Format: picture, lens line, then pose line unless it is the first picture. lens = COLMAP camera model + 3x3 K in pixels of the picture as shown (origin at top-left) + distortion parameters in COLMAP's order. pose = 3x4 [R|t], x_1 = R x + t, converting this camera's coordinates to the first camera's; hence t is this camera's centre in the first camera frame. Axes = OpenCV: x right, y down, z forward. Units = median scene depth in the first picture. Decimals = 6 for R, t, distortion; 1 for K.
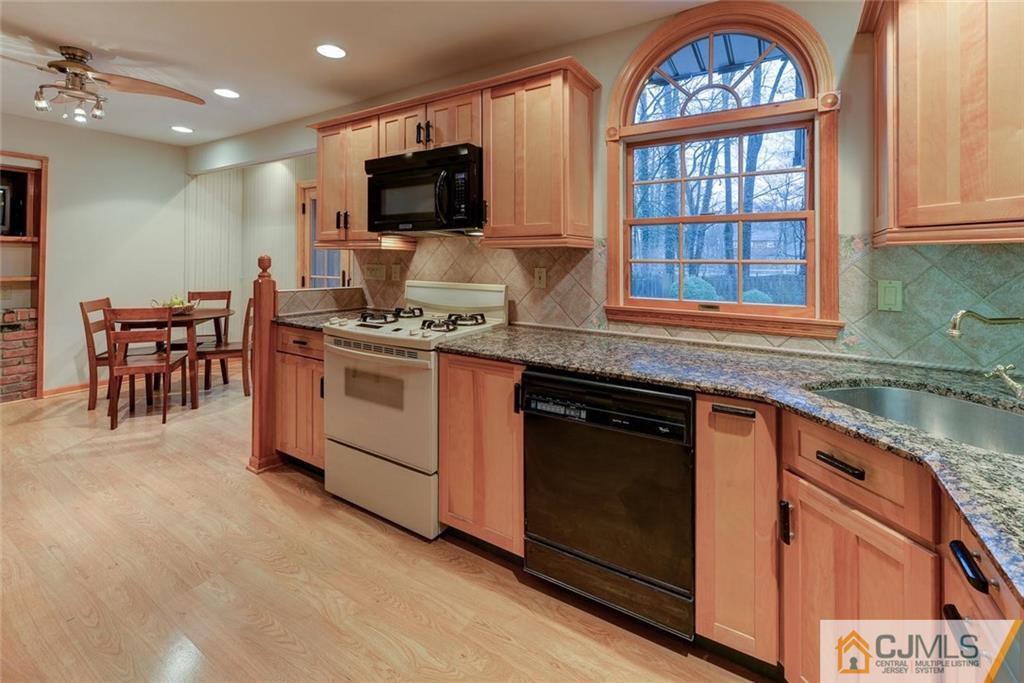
lens RADIAL K [[437.9, 0, 509.5], [0, 437.9, 257.0], [0, 0, 1]] dist [0.002639, -0.000123]
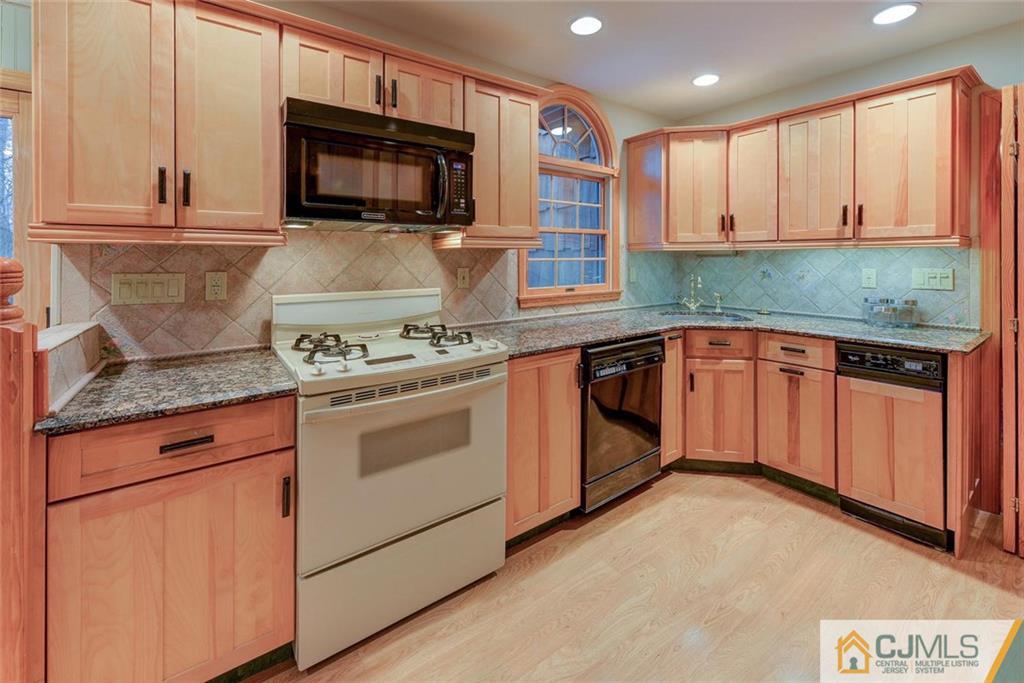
lens RADIAL K [[431.9, 0, 511.1], [0, 431.9, 261.3], [0, 0, 1]] dist [-0.000803, -0.000112]
pose [[0.365856, -0.015999, 0.930534, -0.876442], [0.003483, 0.999869, 0.015822, -0.006016], [-0.930665, -0.002548, 0.365863, 0.573751]]
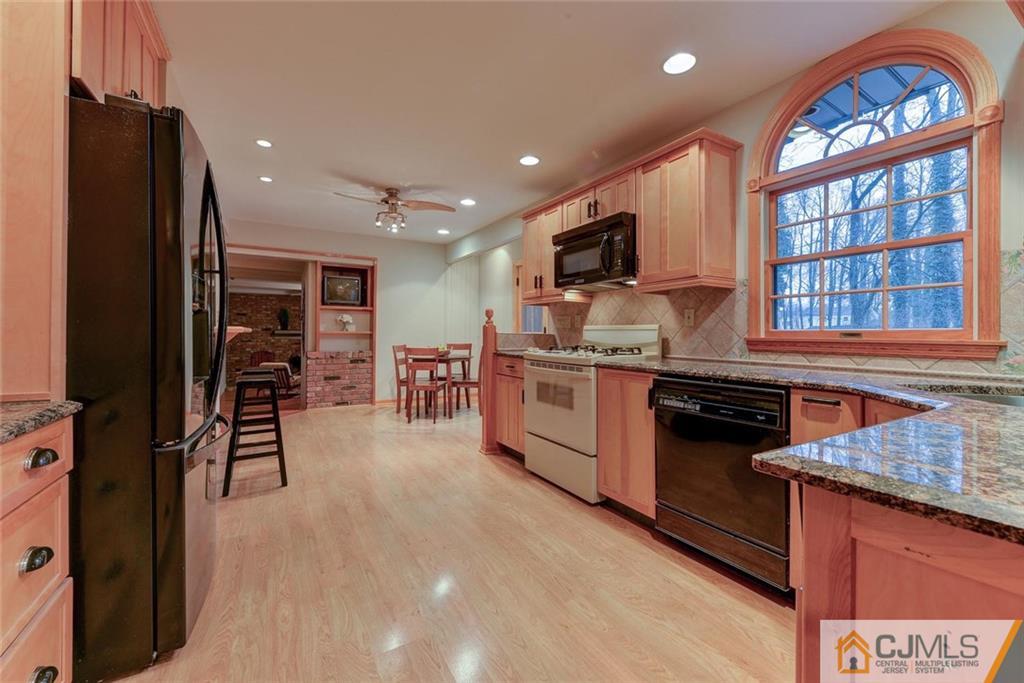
lens RADIAL K [[408.5, 0, 510.7], [0, 408.5, 336.2], [0, 0, 1]] dist [0.001499, 0.000028]
pose [[0.888569, 0.000658, -0.458743, 0.159420], [0.002012, 0.999984, 0.005332, 0.098539], [0.458739, -0.005661, 0.888553, -0.220755]]
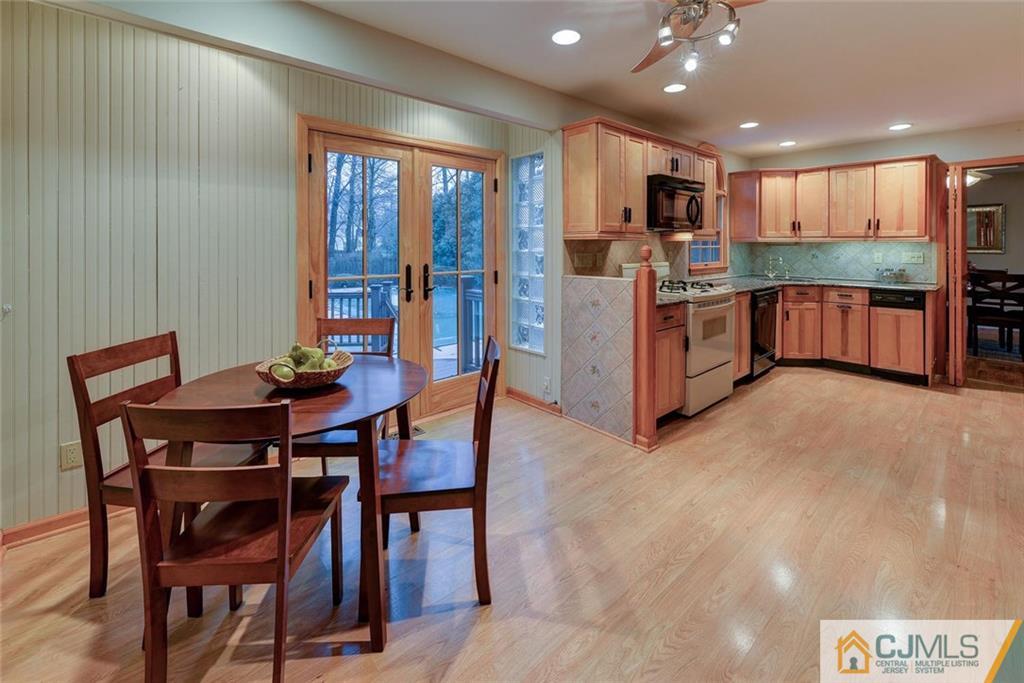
lens RADIAL K [[427.0, 0, 511.6], [0, 427.0, 249.0], [0, 0, 1]] dist [0.000955, 0.000116]
pose [[0.285550, -0.016167, 0.958227, -1.961844], [-0.001623, 0.999848, 0.017353, -0.016420], [-0.958362, -0.006510, 0.285481, 1.224004]]
